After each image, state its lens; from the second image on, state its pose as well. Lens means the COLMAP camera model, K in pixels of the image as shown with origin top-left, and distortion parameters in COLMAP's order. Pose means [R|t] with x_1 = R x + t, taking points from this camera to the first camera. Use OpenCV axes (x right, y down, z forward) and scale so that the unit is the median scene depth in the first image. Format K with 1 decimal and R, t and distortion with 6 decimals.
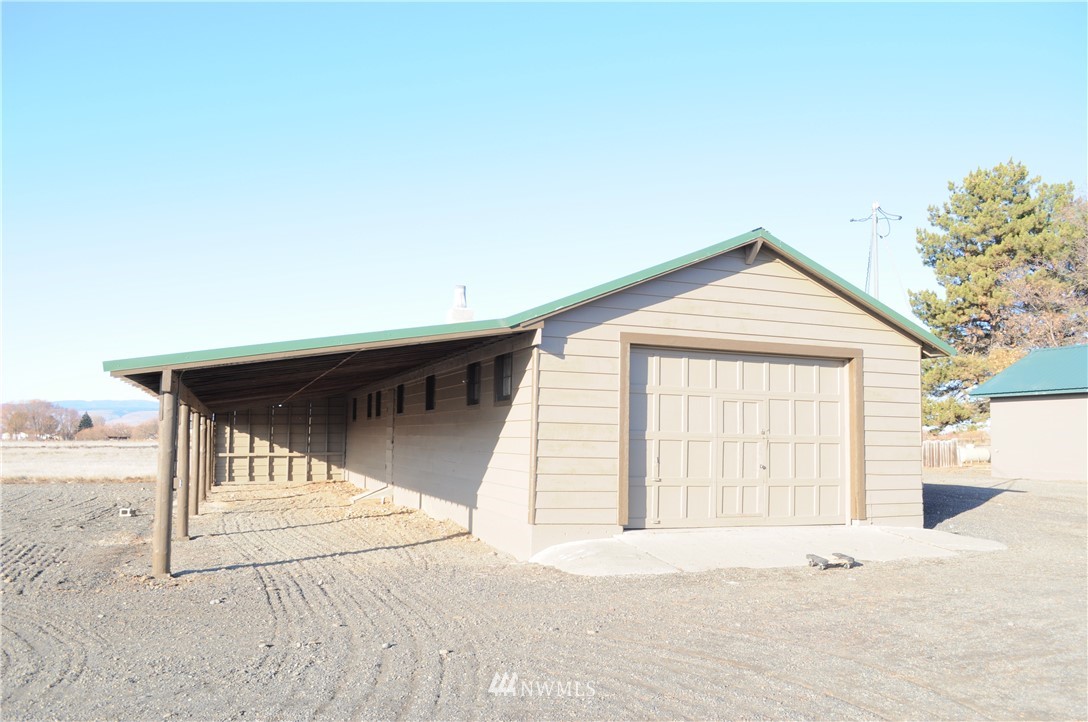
lens RADIAL K [[857.6, 0, 548.2], [0, 857.6, 363.4], [0, 0, 1]] dist [-0.075739, 0.003793]
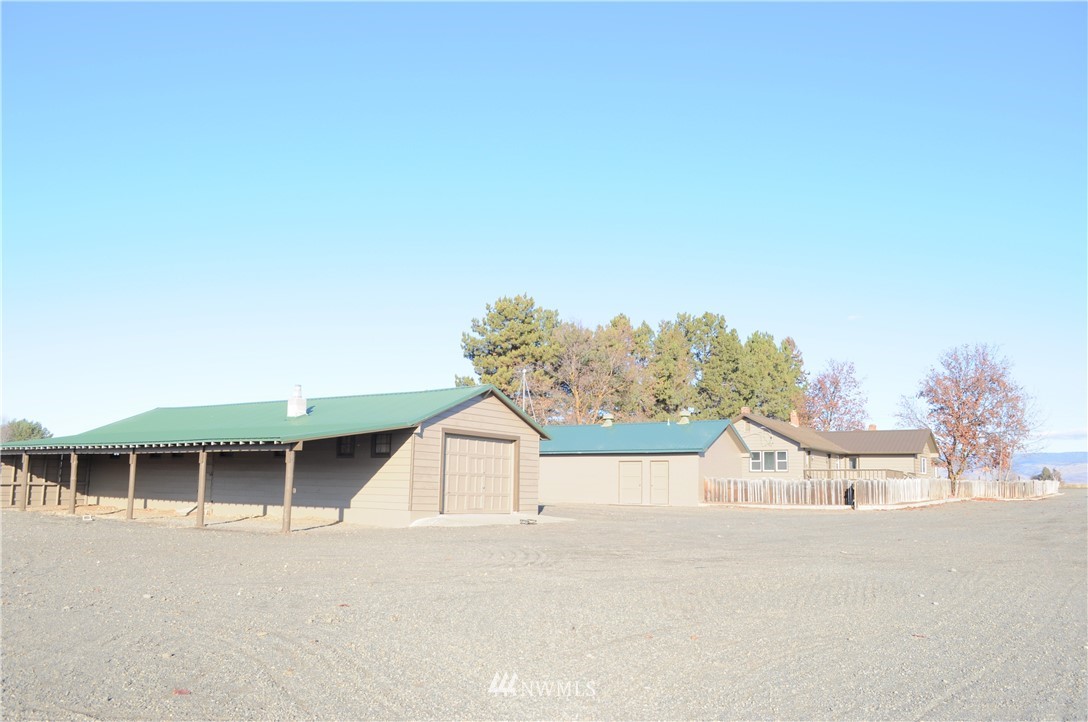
lens RADIAL K [[857.6, 0, 542.4], [0, 857.6, 361.6], [0, 0, 1]] dist [-0.075739, 0.003793]
pose [[0.825084, 0.084059, 0.558722, -0.285775], [-0.055529, 0.996148, -0.067868, -0.020541], [-0.562275, 0.024971, 0.826573, -0.304198]]
